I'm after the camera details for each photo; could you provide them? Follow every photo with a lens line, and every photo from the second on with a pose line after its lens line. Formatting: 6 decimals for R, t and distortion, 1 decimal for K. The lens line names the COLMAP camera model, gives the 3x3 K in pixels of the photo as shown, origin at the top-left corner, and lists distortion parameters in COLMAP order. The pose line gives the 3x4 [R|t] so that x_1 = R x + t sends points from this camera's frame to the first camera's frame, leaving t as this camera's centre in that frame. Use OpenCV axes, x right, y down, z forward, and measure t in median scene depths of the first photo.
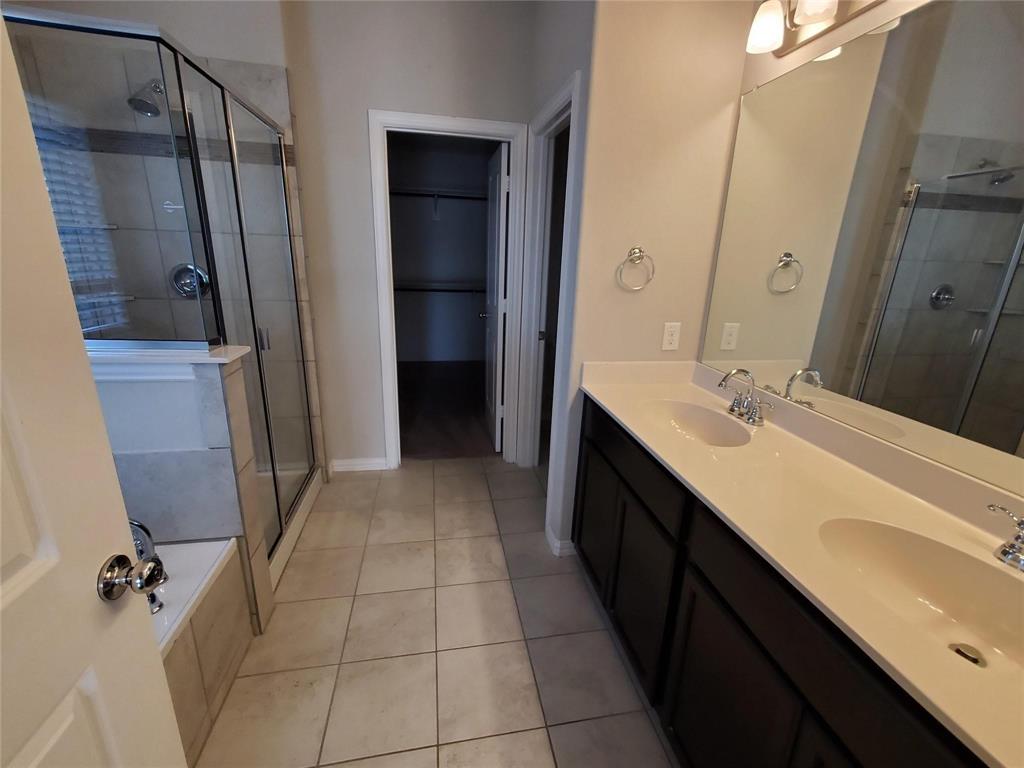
lens RADIAL K [[410.9, 0, 512.0], [0, 410.9, 384.0], [0, 0, 1]] dist [0.001973, 0.000090]
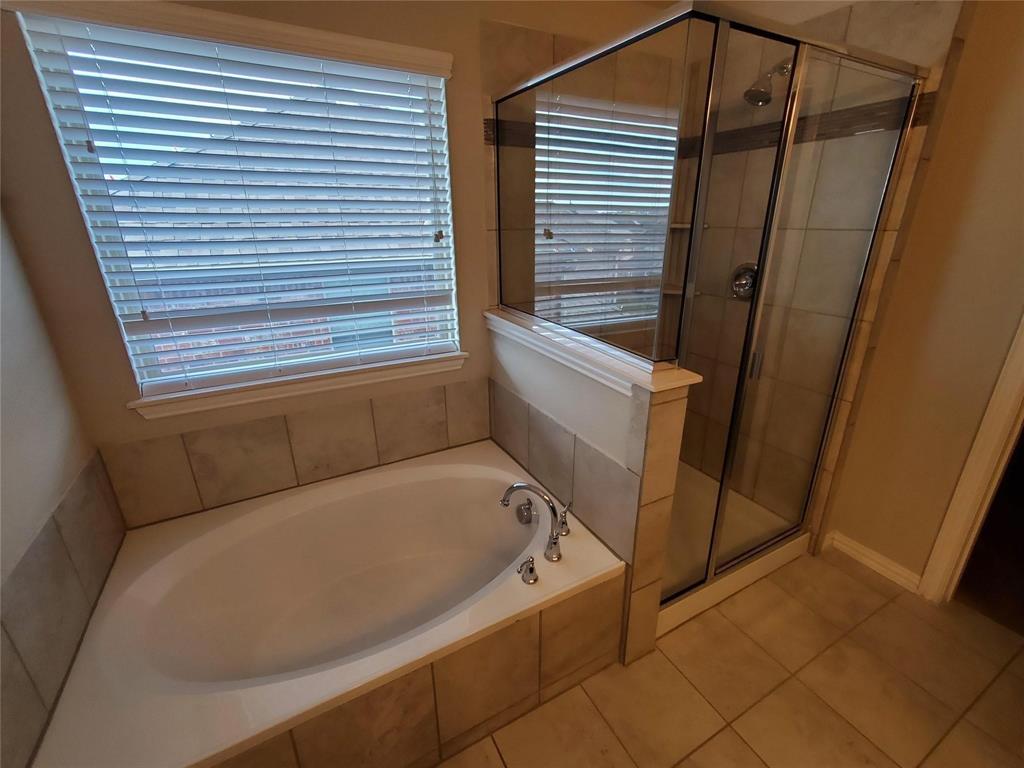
lens RADIAL K [[446.8, 0, 537.4], [0, 446.8, 388.3], [0, 0, 1]] dist [0.017953, 0.000009]
pose [[0.346027, 0.298829, -0.889363, 0.033616], [-0.288795, 0.935822, 0.202077, -0.095678], [0.892672, 0.186919, 0.410120, 0.209661]]
